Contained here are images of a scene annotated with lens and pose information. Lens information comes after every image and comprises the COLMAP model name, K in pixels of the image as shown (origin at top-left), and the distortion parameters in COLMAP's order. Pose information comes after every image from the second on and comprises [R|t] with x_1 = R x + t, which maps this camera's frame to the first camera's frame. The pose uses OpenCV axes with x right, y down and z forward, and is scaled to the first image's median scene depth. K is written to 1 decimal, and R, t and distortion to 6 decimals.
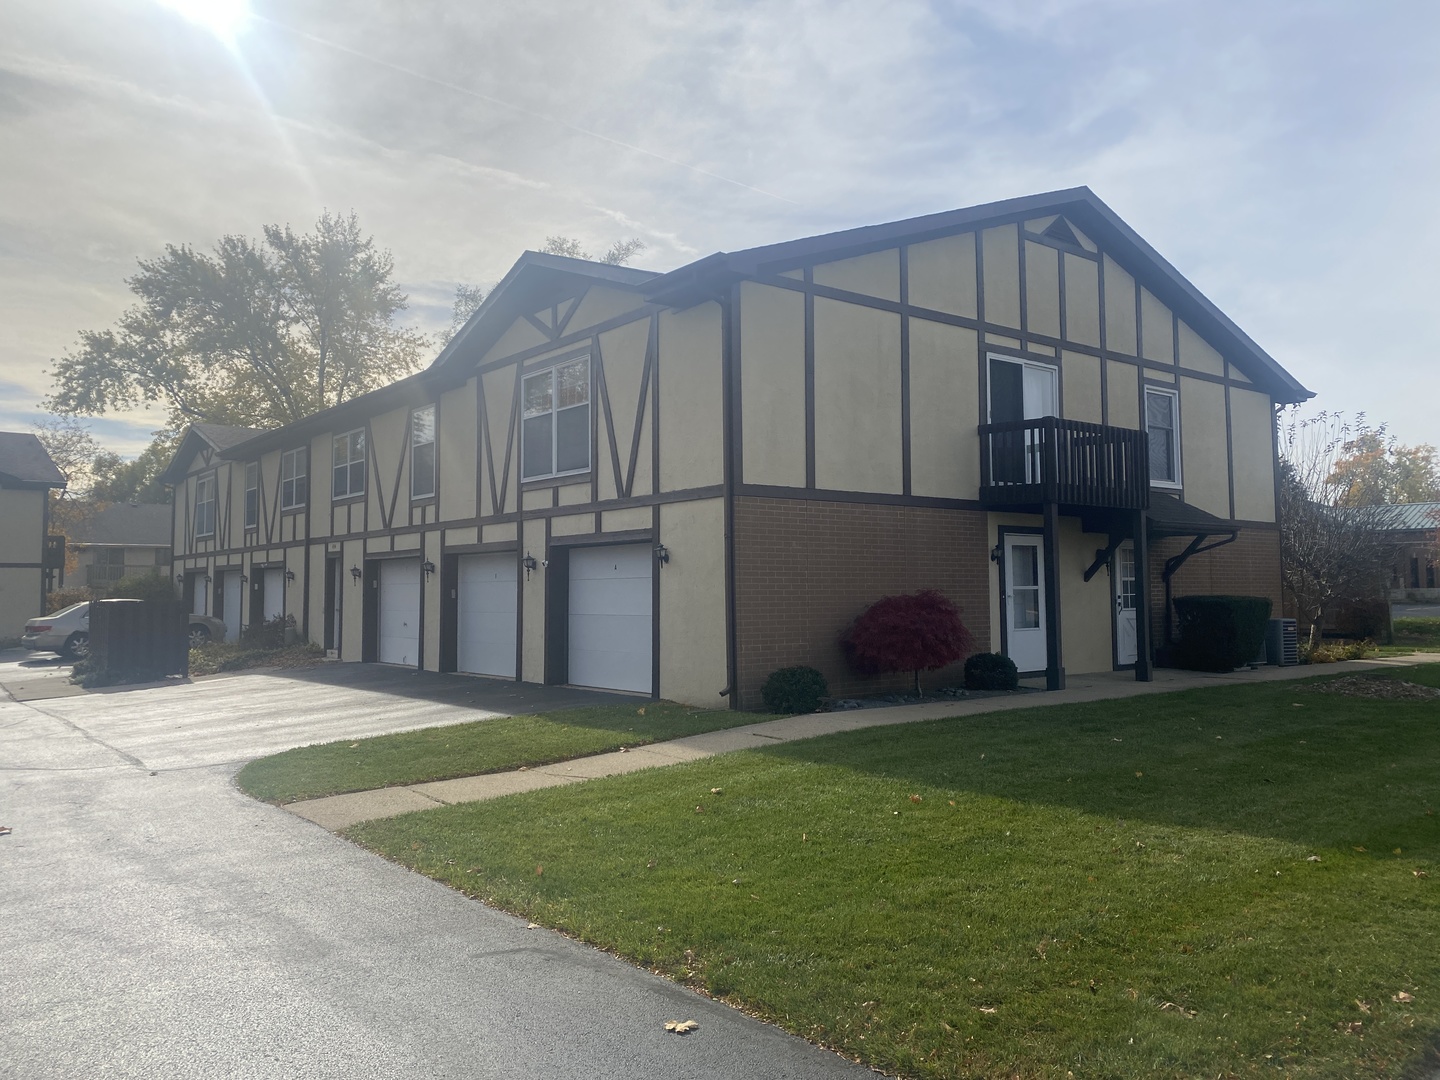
lens RADIAL K [[1102.1, 0, 725.5], [0, 1102.1, 529.8], [0, 0, 1]] dist [0.035078, -0.021191]
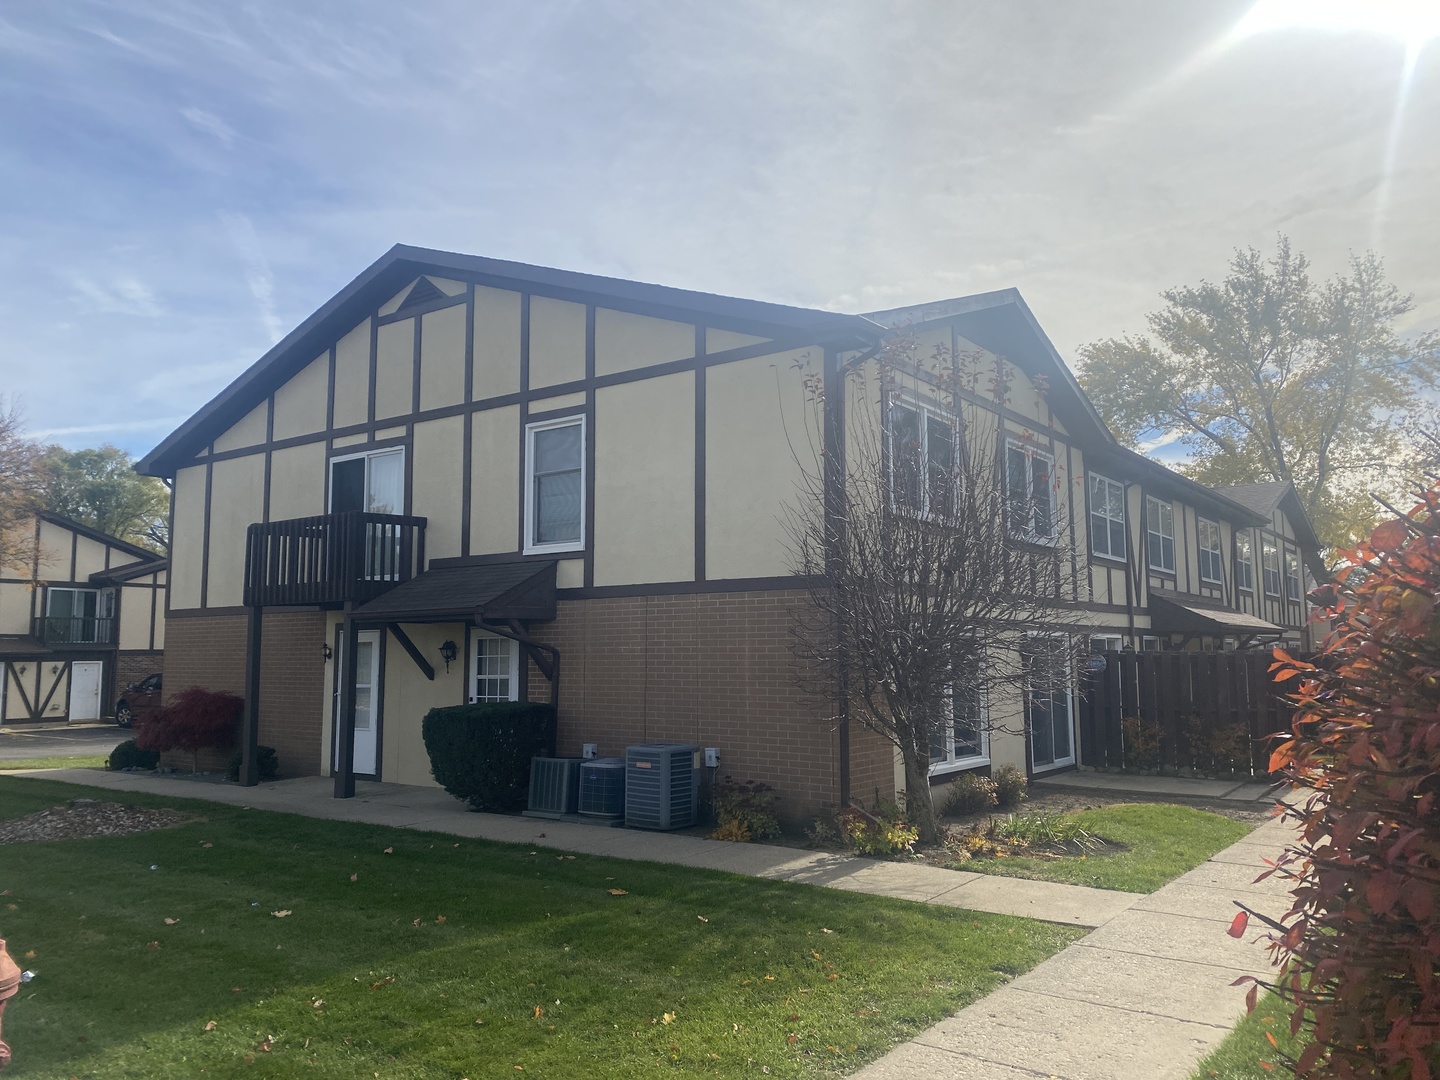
lens RADIAL K [[1102.1, 0, 720.4], [0, 1102.1, 546.0], [0, 0, 1]] dist [0.035078, -0.021191]
pose [[0.259868, -0.090734, -0.961372, 1.254262], [0.054993, 0.995351, -0.079076, 0.023204], [0.964077, -0.032319, 0.263649, 1.015694]]
